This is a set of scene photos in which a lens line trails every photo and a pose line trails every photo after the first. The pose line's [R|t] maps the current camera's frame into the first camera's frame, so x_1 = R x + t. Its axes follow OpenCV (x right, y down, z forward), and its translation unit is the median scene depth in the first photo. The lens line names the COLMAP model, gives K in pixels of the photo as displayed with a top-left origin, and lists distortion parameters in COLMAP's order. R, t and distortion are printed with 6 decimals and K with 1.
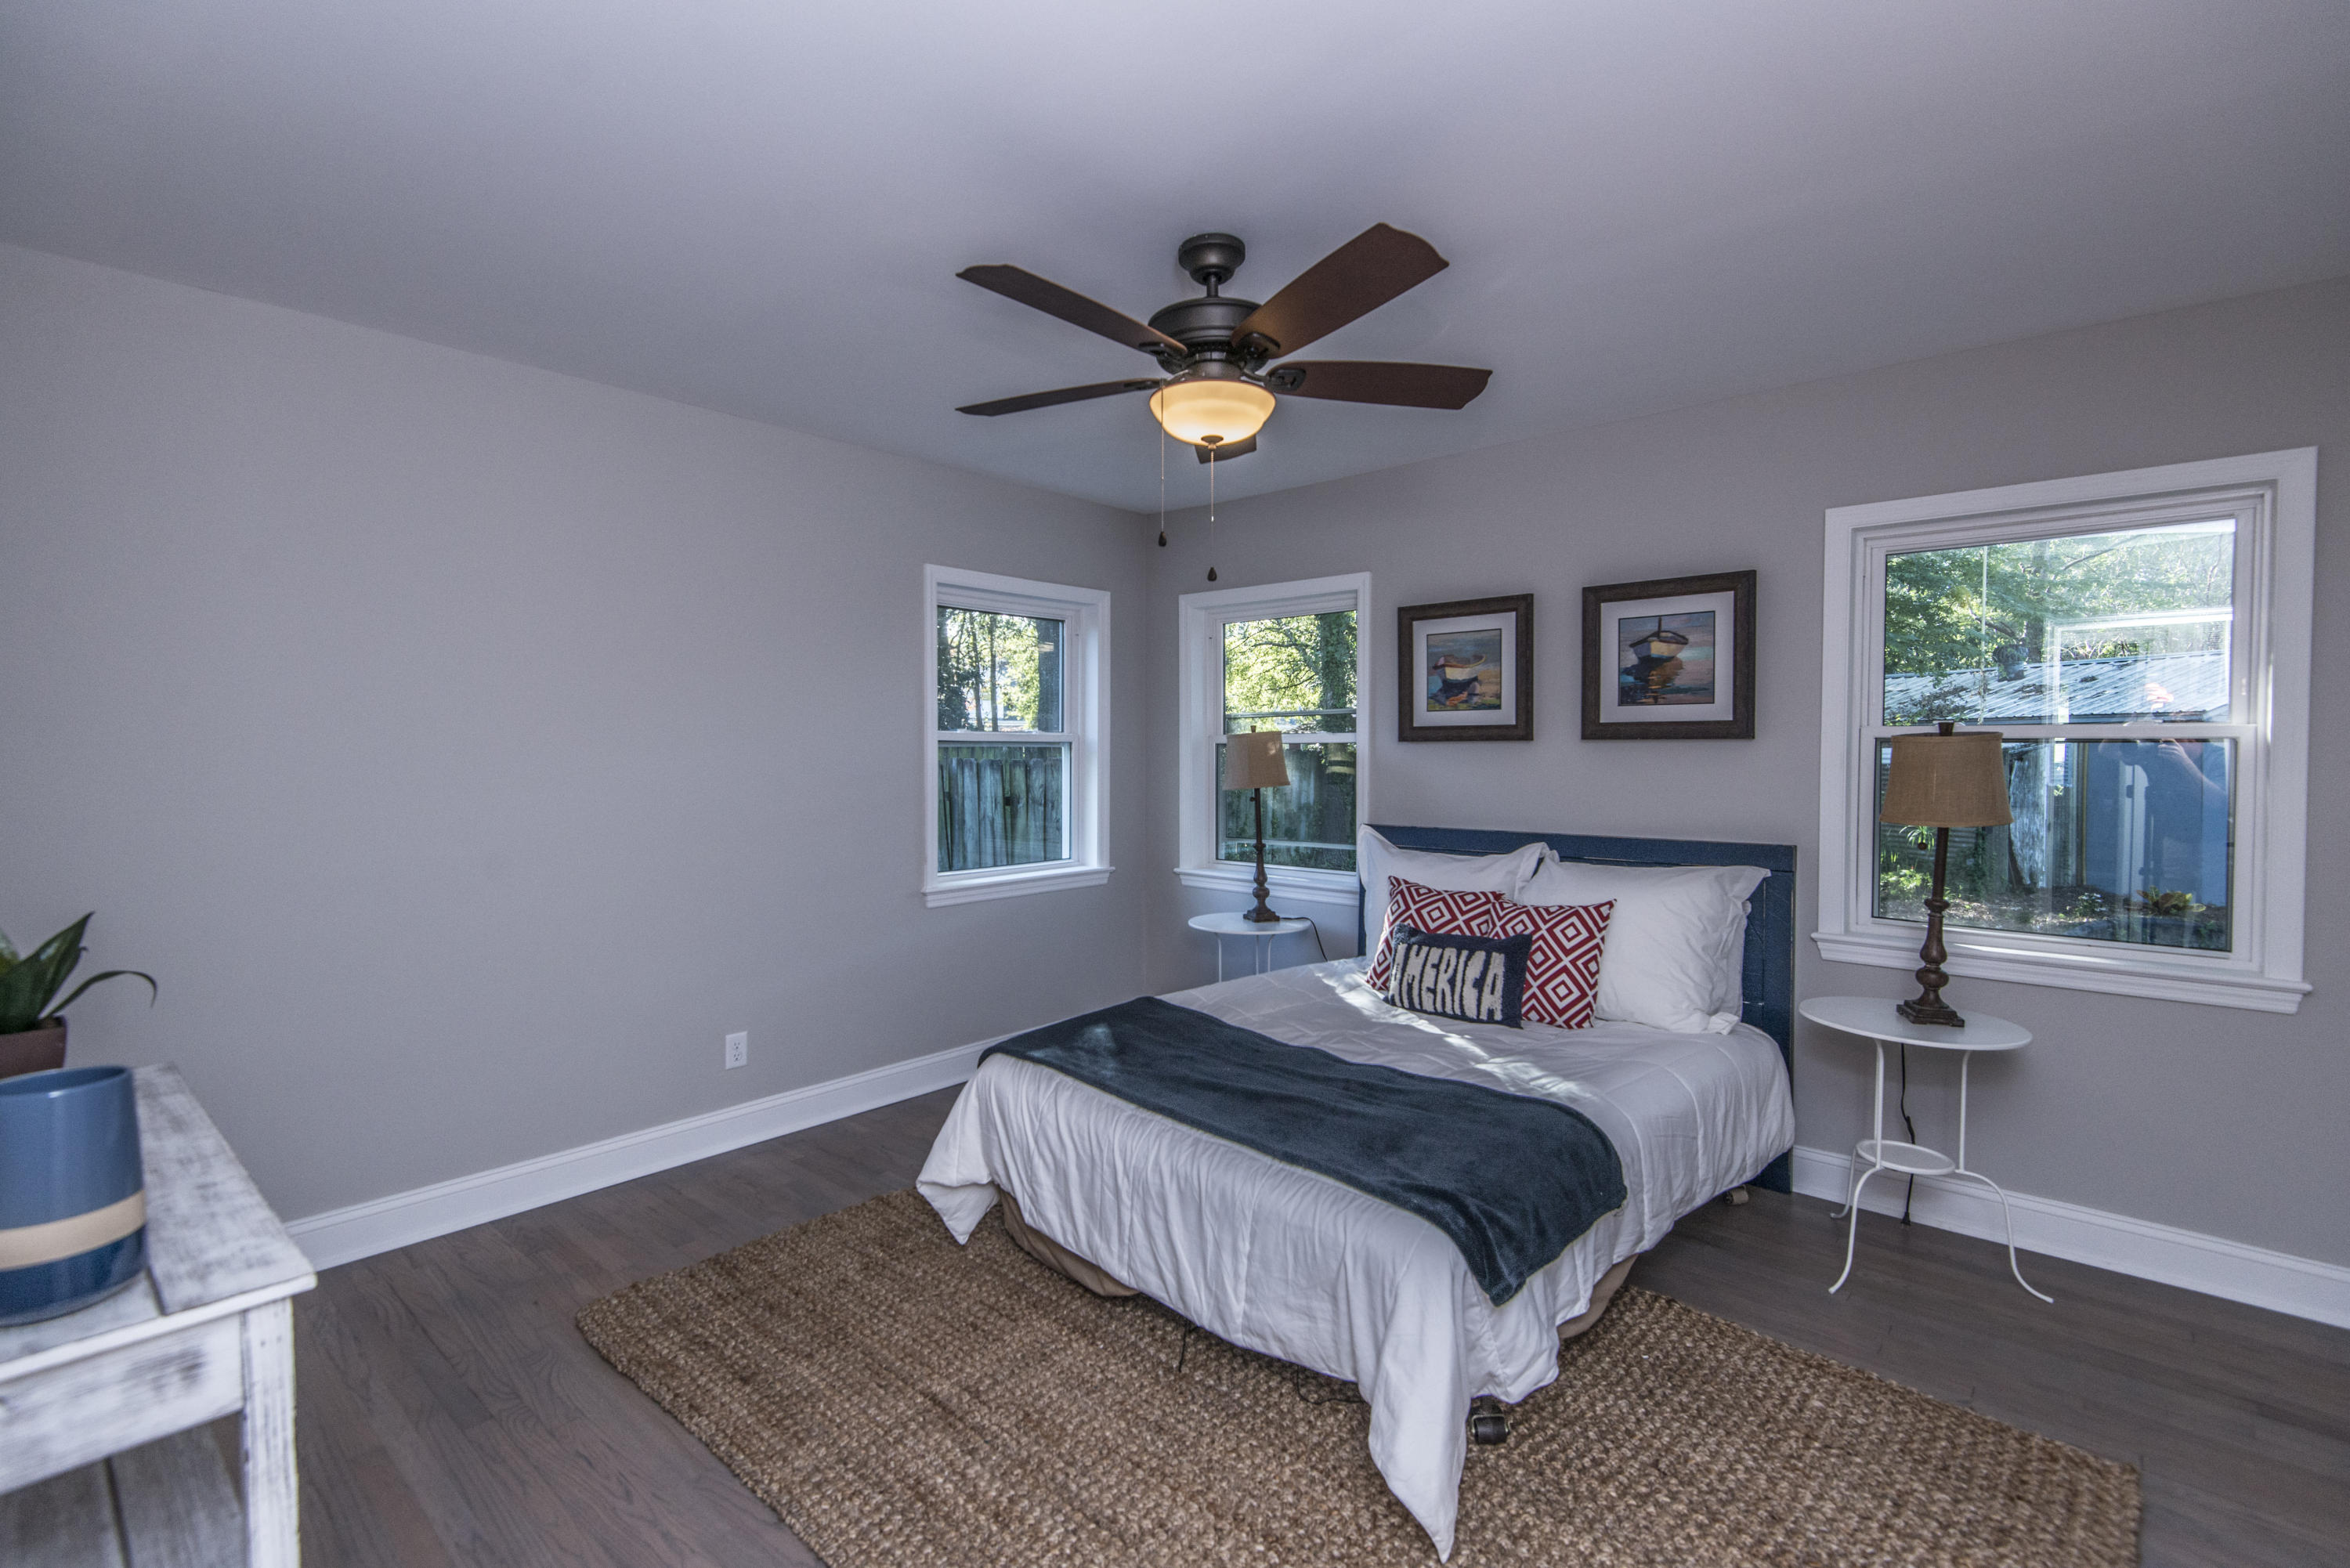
lens RADIAL K [[1032.9, 0, 1170.5], [0, 1032.9, 775.2], [0, 0, 1]] dist [0.000991, -0.000068]
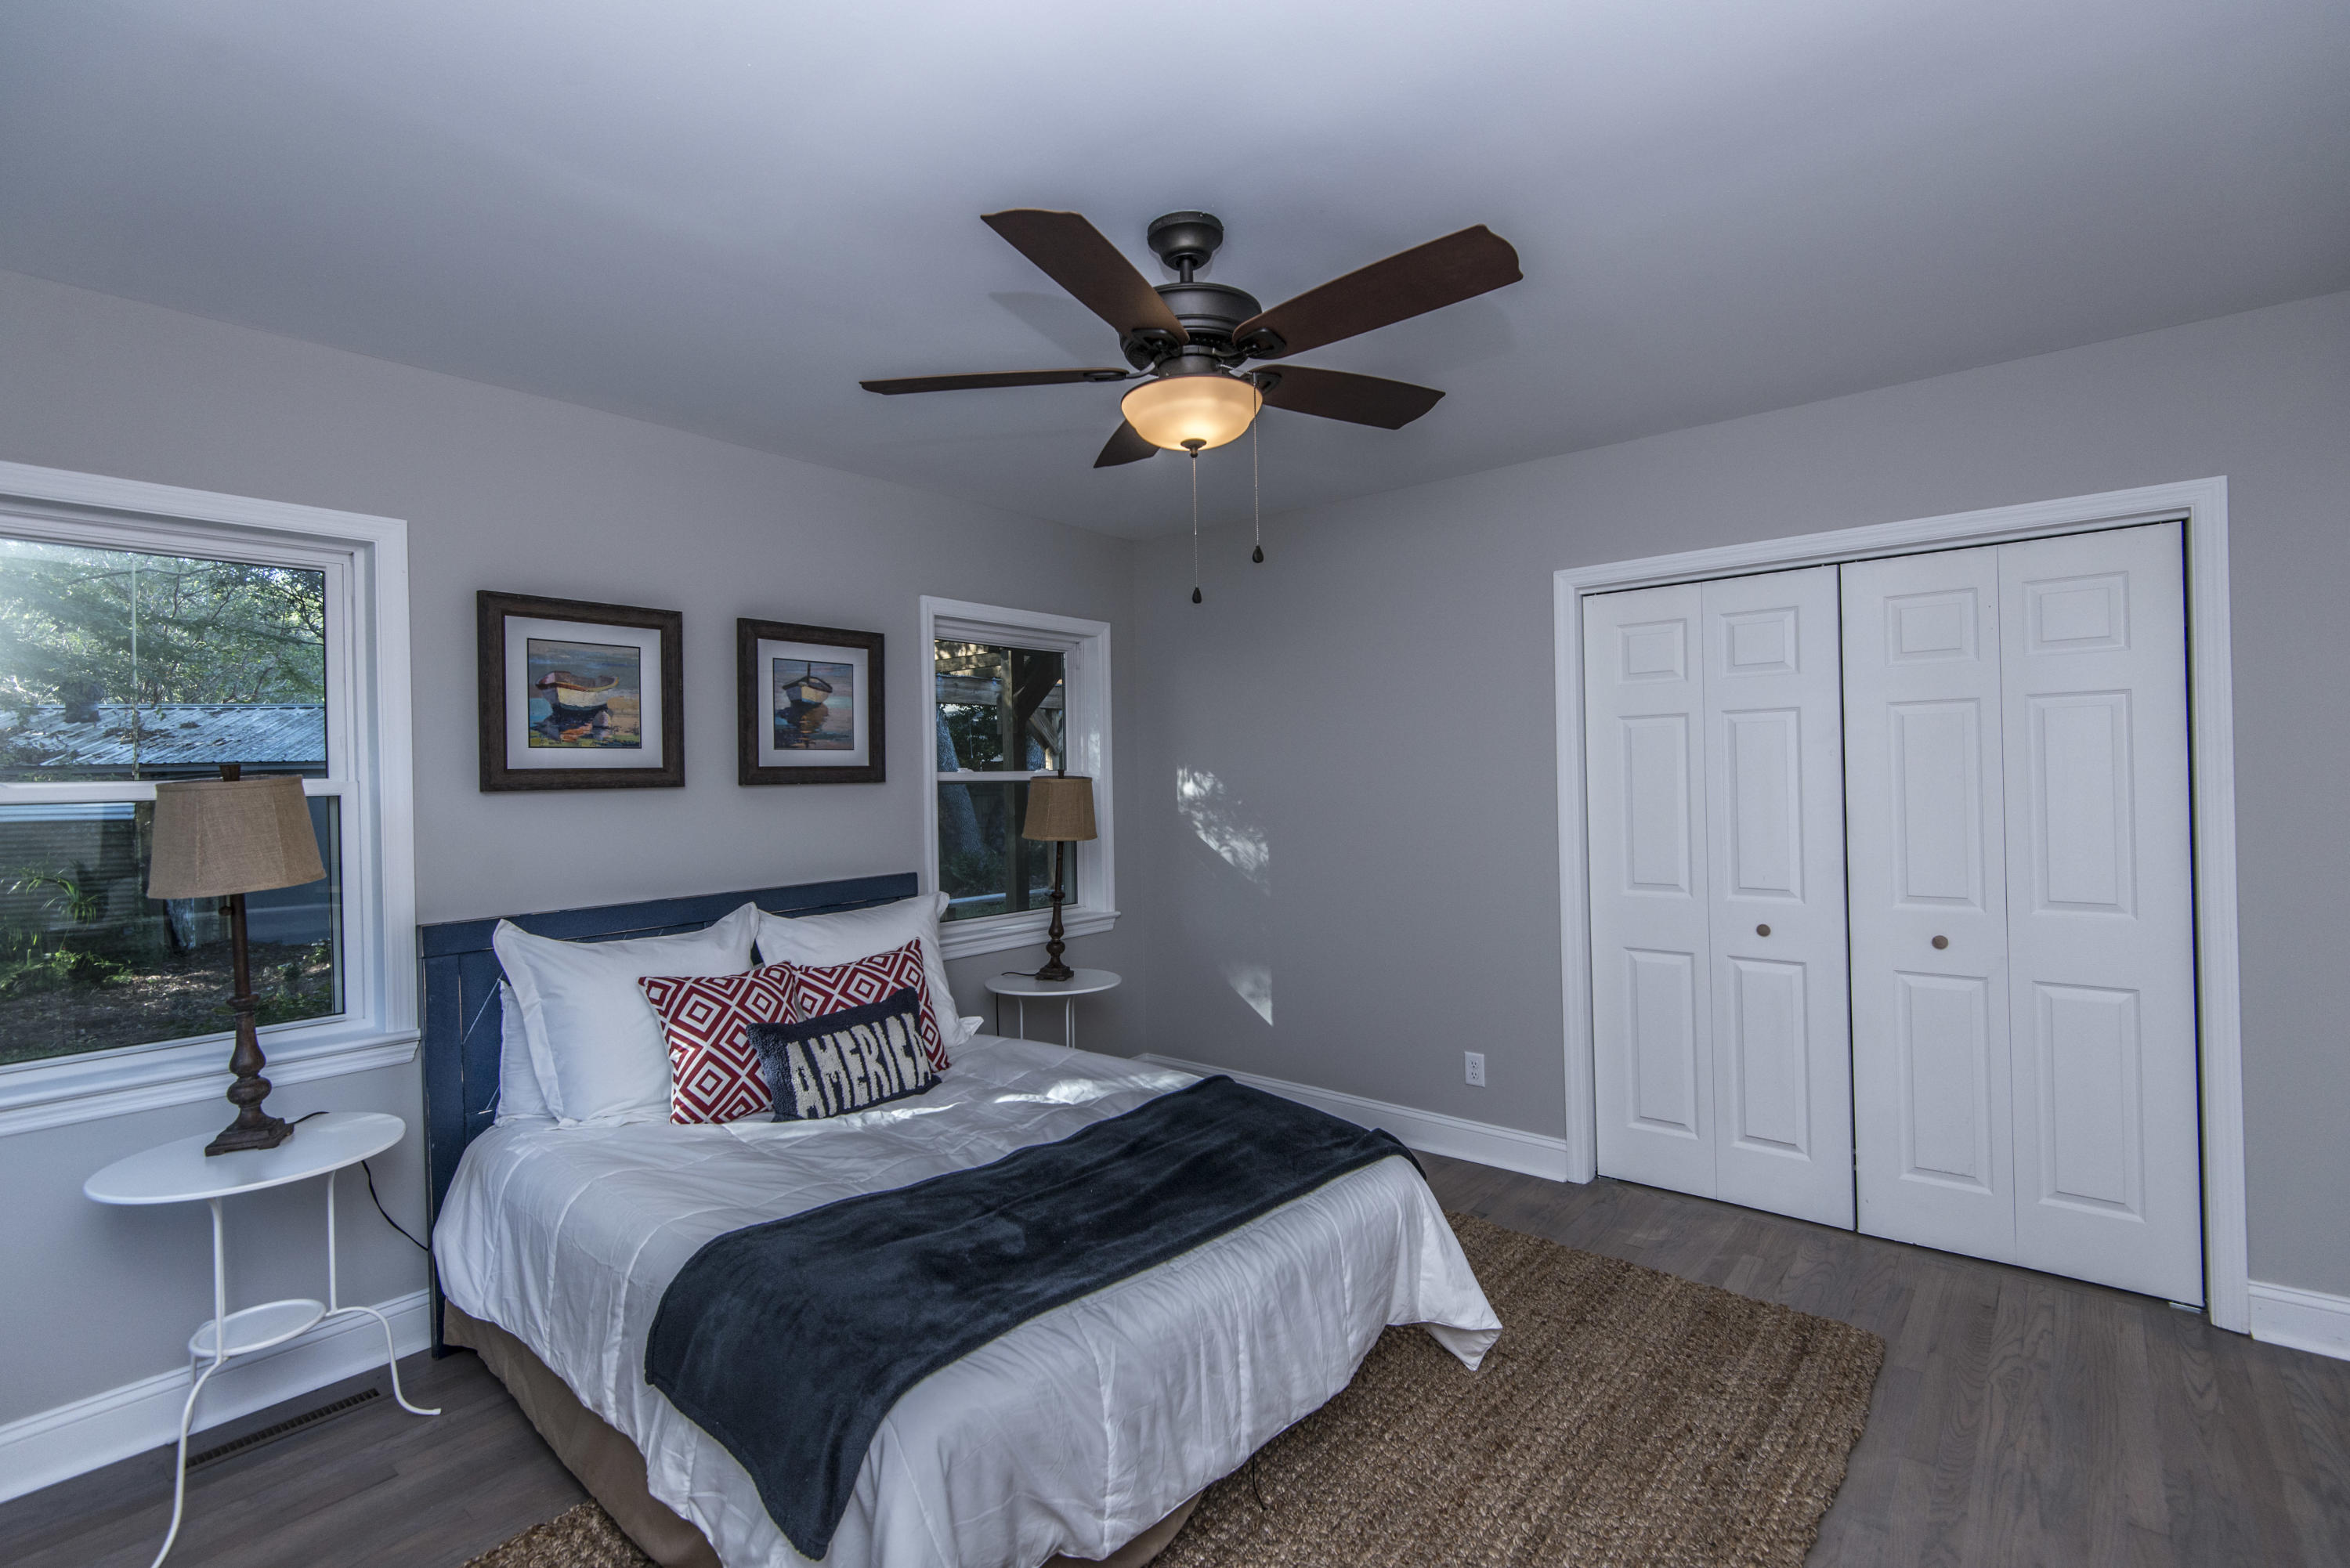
lens RADIAL K [[1032.9, 0, 1170.5], [0, 1032.9, 775.2], [0, 0, 1]] dist [0.000991, -0.000068]
pose [[-0.037324, 0.003260, 0.999298, -0.537674], [0.044130, 0.999024, -0.001611, -0.025868], [-0.998328, 0.044039, -0.037431, 0.680199]]
